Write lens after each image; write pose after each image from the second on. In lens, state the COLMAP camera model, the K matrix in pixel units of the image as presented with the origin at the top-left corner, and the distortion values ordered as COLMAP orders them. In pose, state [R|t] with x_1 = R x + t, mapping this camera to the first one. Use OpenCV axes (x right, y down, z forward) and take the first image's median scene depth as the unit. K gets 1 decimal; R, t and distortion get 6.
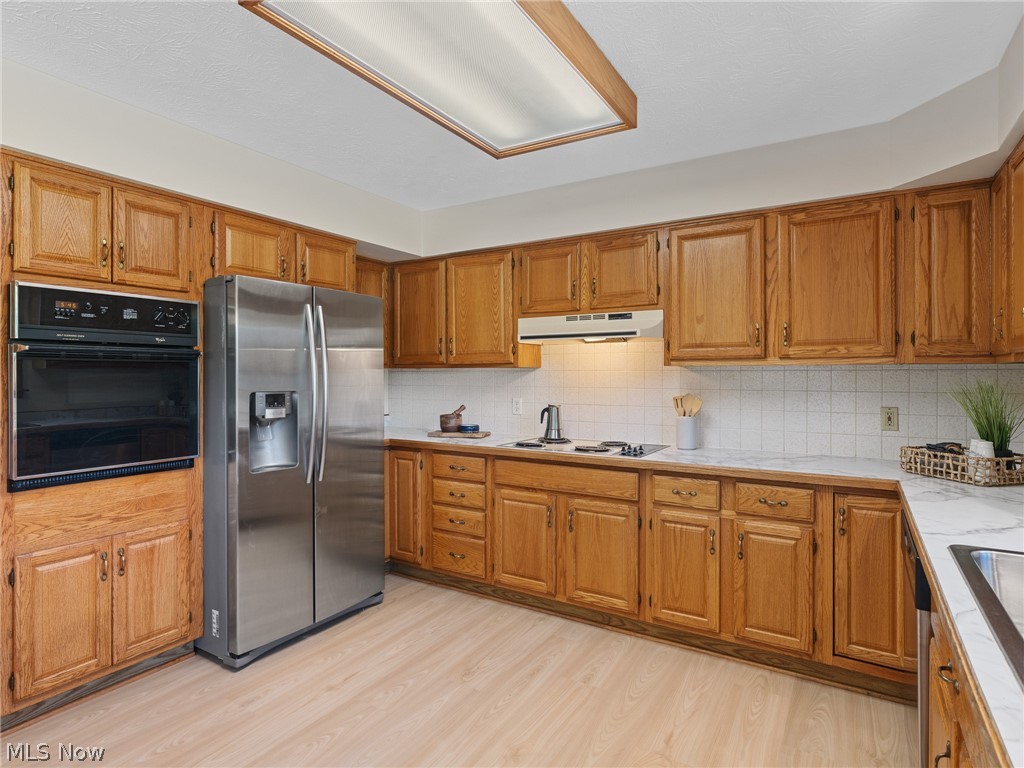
lens RADIAL K [[555.8, 0, 508.7], [0, 555.8, 375.9], [0, 0, 1]] dist [-0.013578, 0.005112]
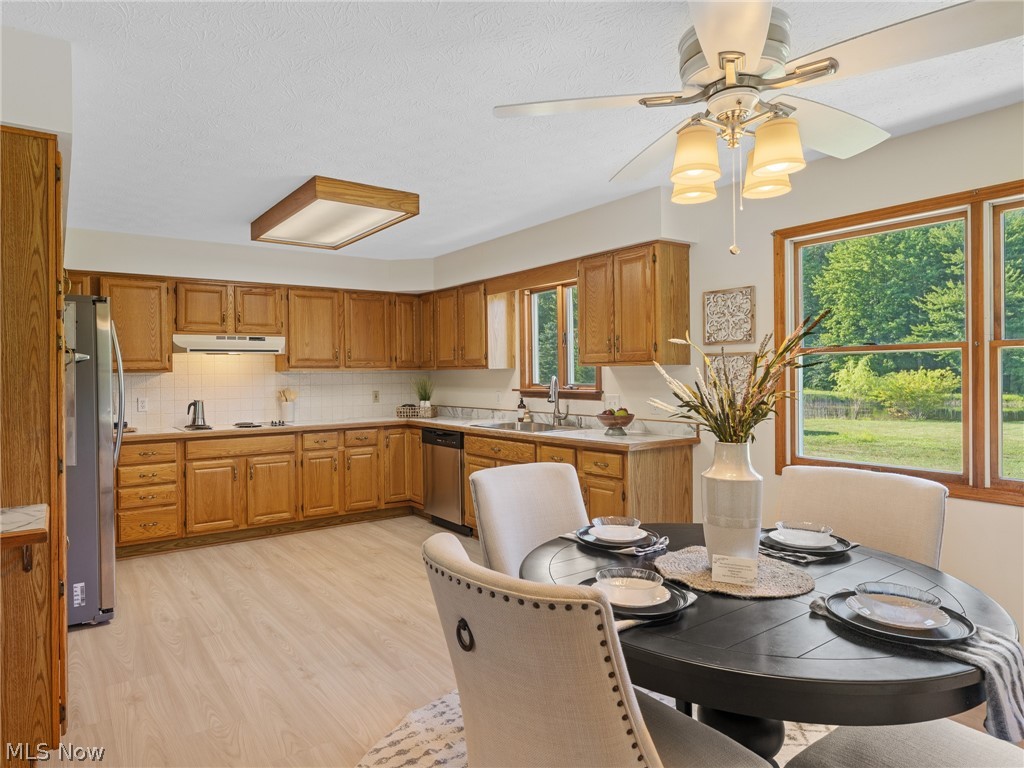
lens RADIAL K [[605.9, 0, 447.1], [0, 605.9, 375.0], [0, 0, 1]] dist [-0.009084, -0.001033]
pose [[0.432033, -0.005242, 0.901843, -1.252956], [0.014646, 0.999892, -0.001205, 0.002550], [-0.901739, 0.013729, 0.432063, -0.225960]]
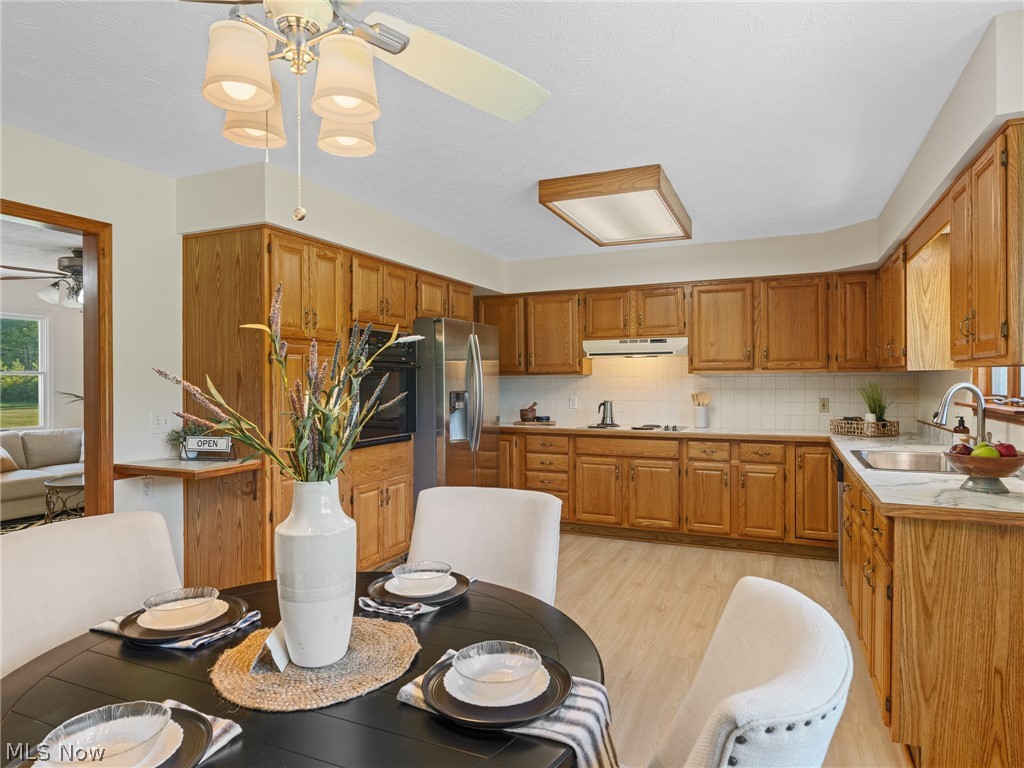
lens RADIAL K [[605.9, 0, 507.7], [0, 605.9, 387.3], [0, 0, 1]] dist [-0.009084, -0.001033]
pose [[0.991322, -0.006122, 0.131310, -0.491607], [0.004920, 0.999943, 0.009475, 0.001771], [-0.131360, -0.008747, 0.991296, -0.676505]]
